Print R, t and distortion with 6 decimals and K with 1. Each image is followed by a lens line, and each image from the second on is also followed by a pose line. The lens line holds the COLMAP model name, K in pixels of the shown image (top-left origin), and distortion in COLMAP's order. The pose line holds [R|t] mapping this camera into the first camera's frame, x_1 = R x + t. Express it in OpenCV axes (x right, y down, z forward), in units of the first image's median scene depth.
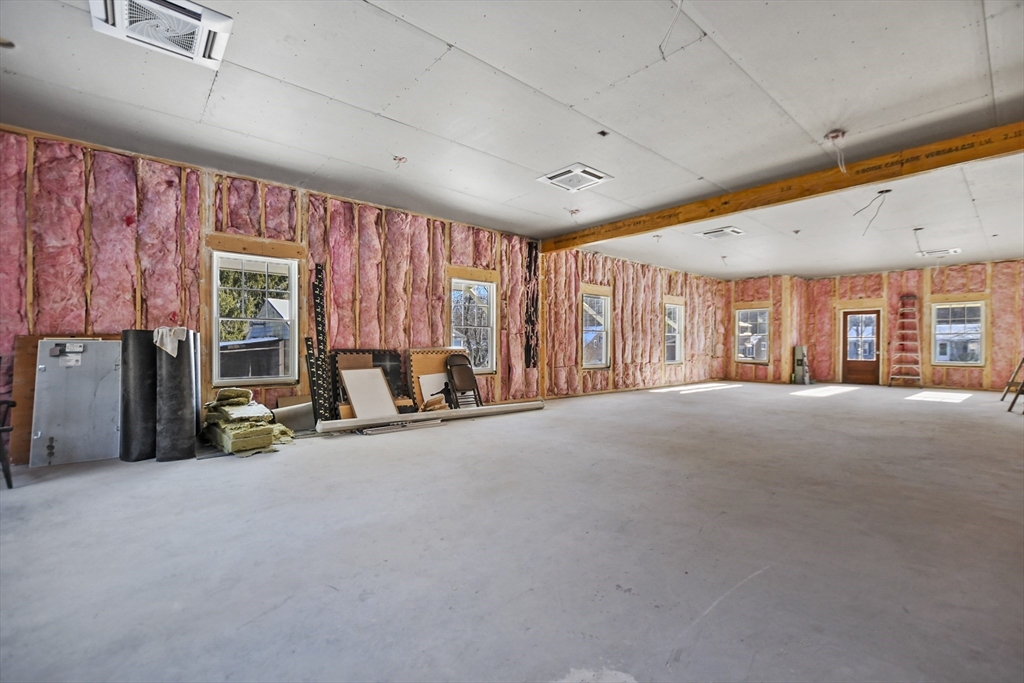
lens RADIAL K [[450.9, 0, 510.1], [0, 450.9, 346.4], [0, 0, 1]] dist [-0.004128, -0.000442]
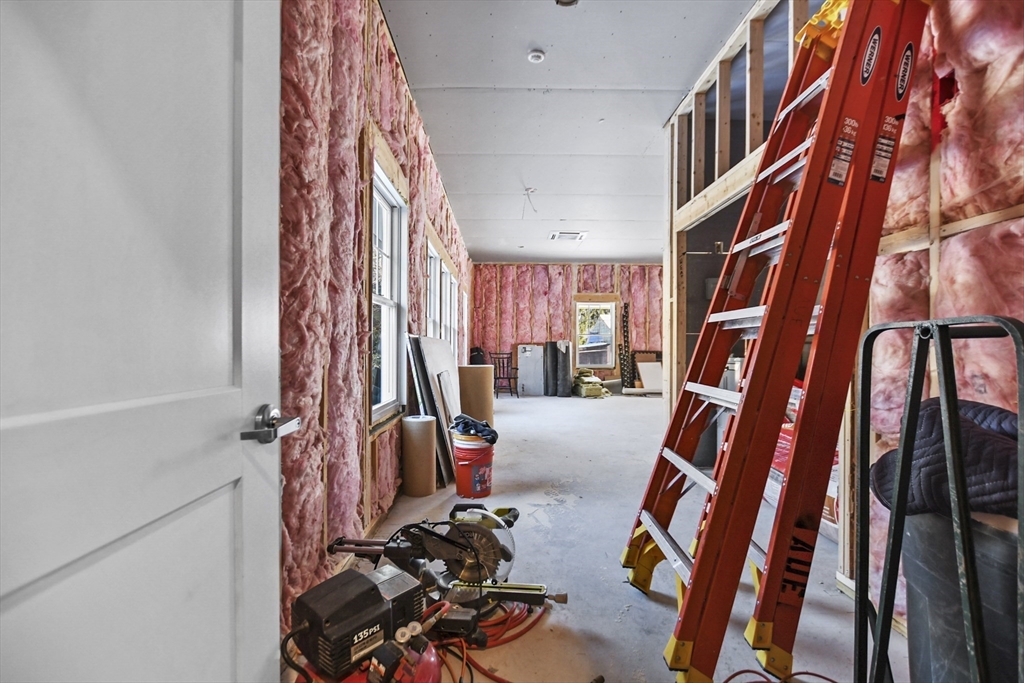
lens RADIAL K [[450.9, 0, 510.1], [0, 450.9, 346.4], [0, 0, 1]] dist [-0.004128, -0.000442]
pose [[0.771039, 0.002510, -0.636782, 0.424398], [-0.007217, 0.999962, -0.004796, 0.001427], [0.636747, 0.008293, 0.771029, -0.790501]]
